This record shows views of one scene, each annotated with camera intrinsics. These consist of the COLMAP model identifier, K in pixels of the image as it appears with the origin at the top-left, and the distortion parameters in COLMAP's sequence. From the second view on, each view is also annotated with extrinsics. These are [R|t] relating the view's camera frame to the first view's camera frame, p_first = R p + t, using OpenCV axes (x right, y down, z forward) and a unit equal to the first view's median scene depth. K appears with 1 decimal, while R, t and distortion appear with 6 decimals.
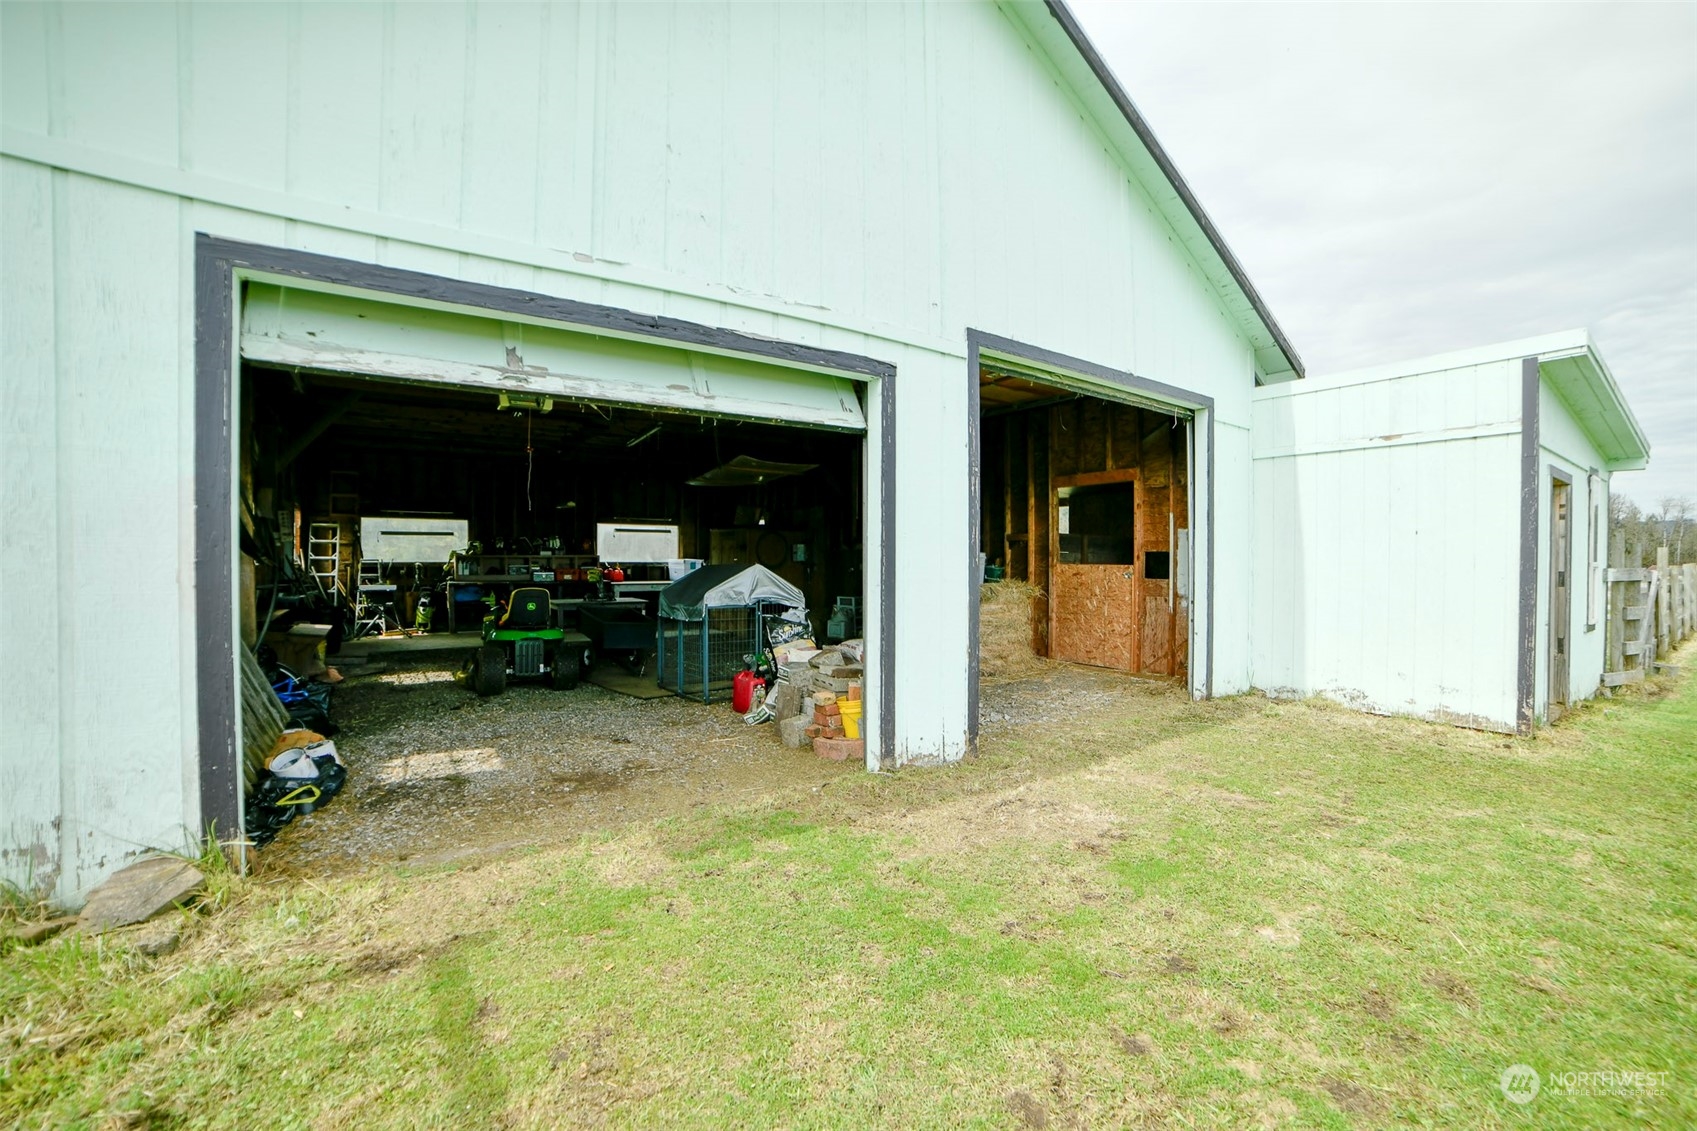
lens RADIAL K [[698.7, 0, 848.5], [0, 698.7, 565.5], [0, 0, 1]] dist [-0.113373, 0.038284]
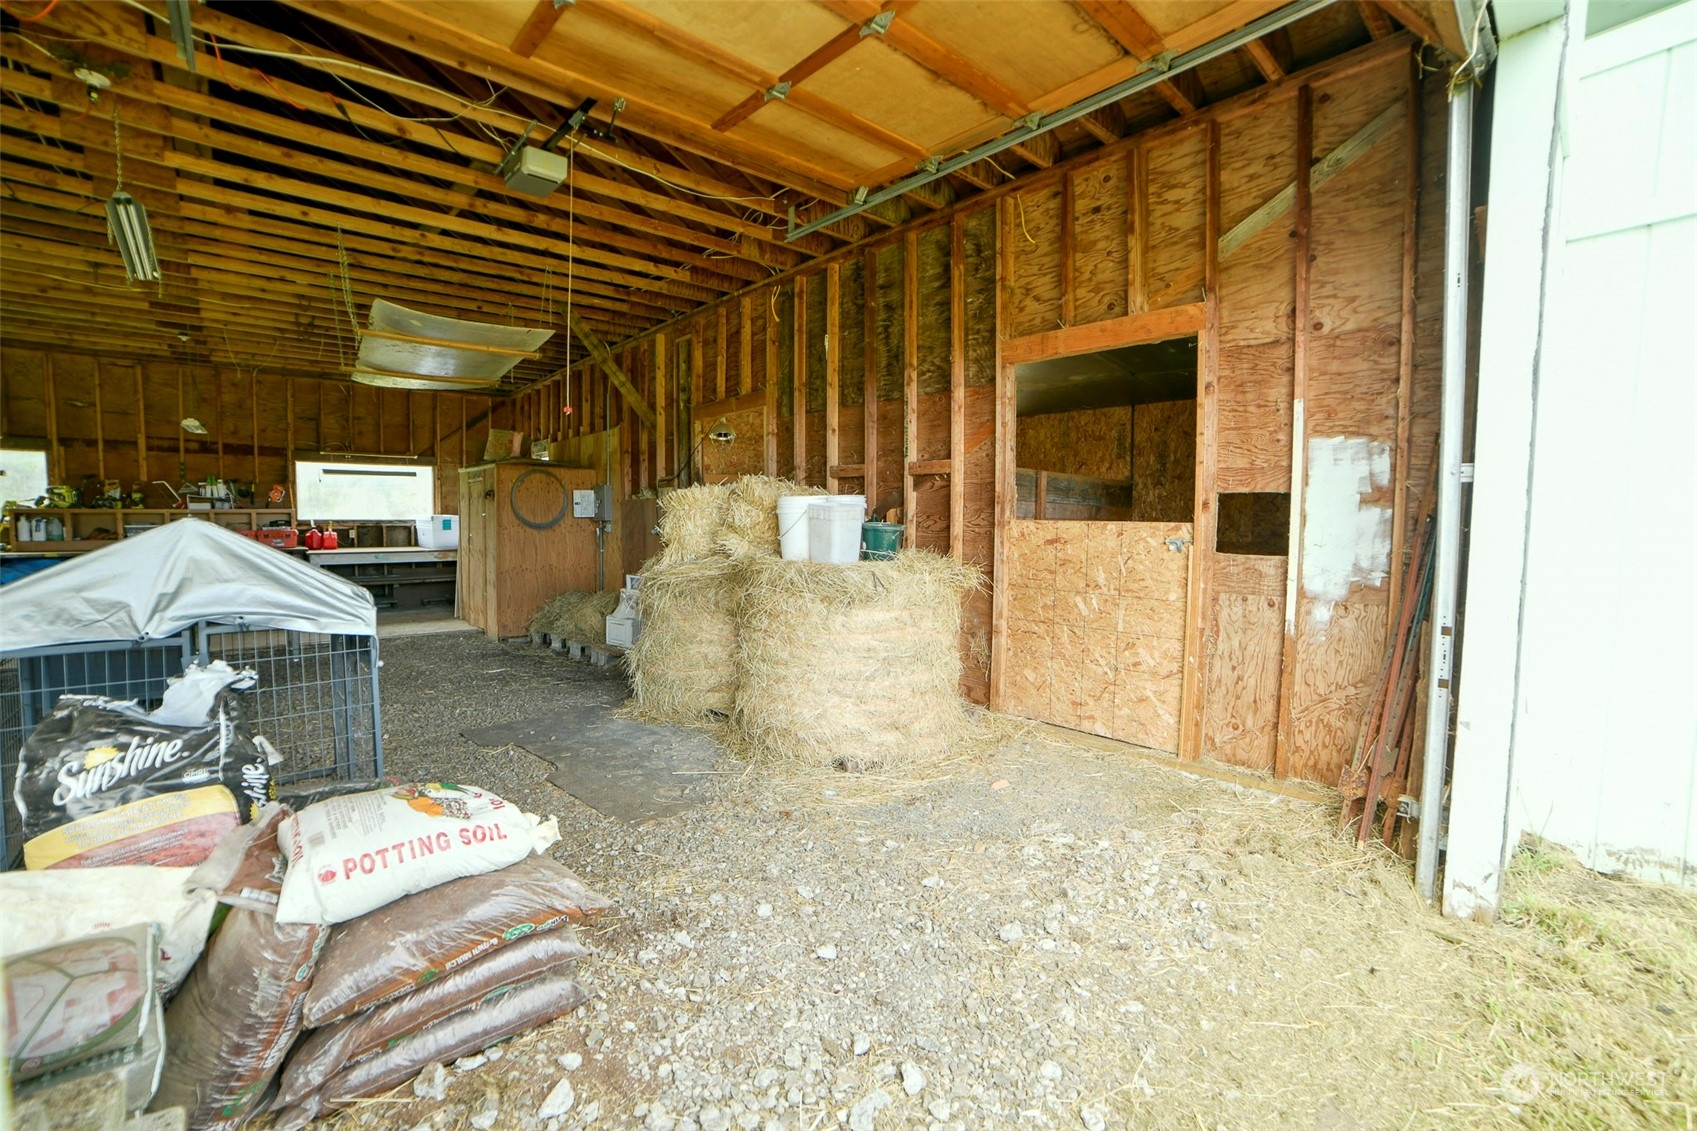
lens RADIAL K [[698.7, 0, 848.5], [0, 698.7, 565.5], [0, 0, 1]] dist [-0.113373, 0.038284]
pose [[0.989221, -0.005070, 0.146344, 0.116978], [-0.003259, 0.998390, 0.056622, 0.002467], [-0.146396, -0.056489, 0.987612, 0.535570]]
